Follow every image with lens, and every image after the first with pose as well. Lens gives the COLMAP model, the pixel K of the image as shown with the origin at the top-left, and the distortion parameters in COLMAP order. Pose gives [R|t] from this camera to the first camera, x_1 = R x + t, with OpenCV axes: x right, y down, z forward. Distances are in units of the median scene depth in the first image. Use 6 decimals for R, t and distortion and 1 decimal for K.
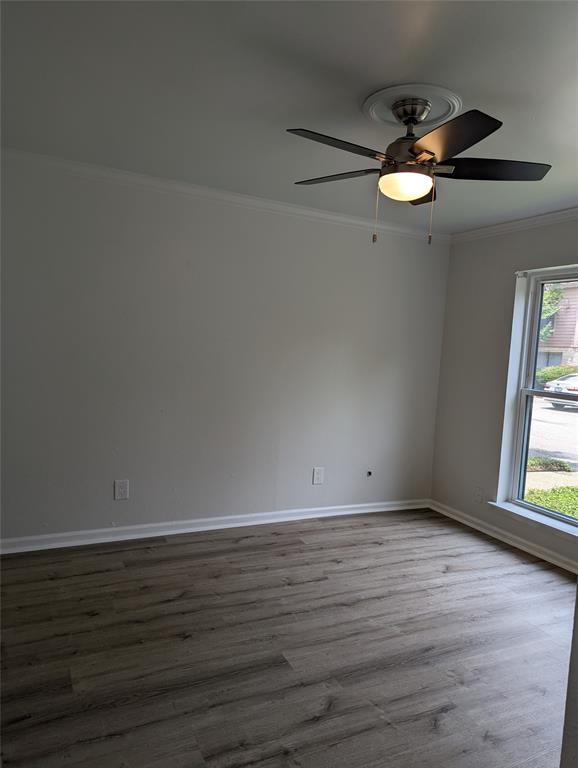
lens RADIAL K [[531.3, 0, 299.3], [0, 531.3, 379.8], [0, 0, 1]] dist [0.056414, -0.055690]
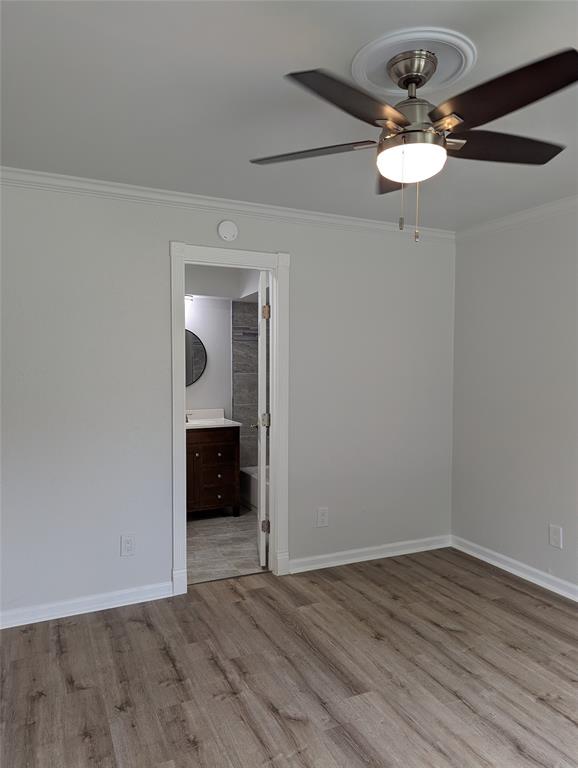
lens RADIAL K [[531.3, 0, 299.3], [0, 531.3, 379.8], [0, 0, 1]] dist [0.056414, -0.055690]
pose [[0.018051, -0.019950, -0.999638, 0.885359], [-0.078295, 0.996703, -0.021305, -0.018585], [0.996767, 0.078651, 0.016430, 0.755862]]
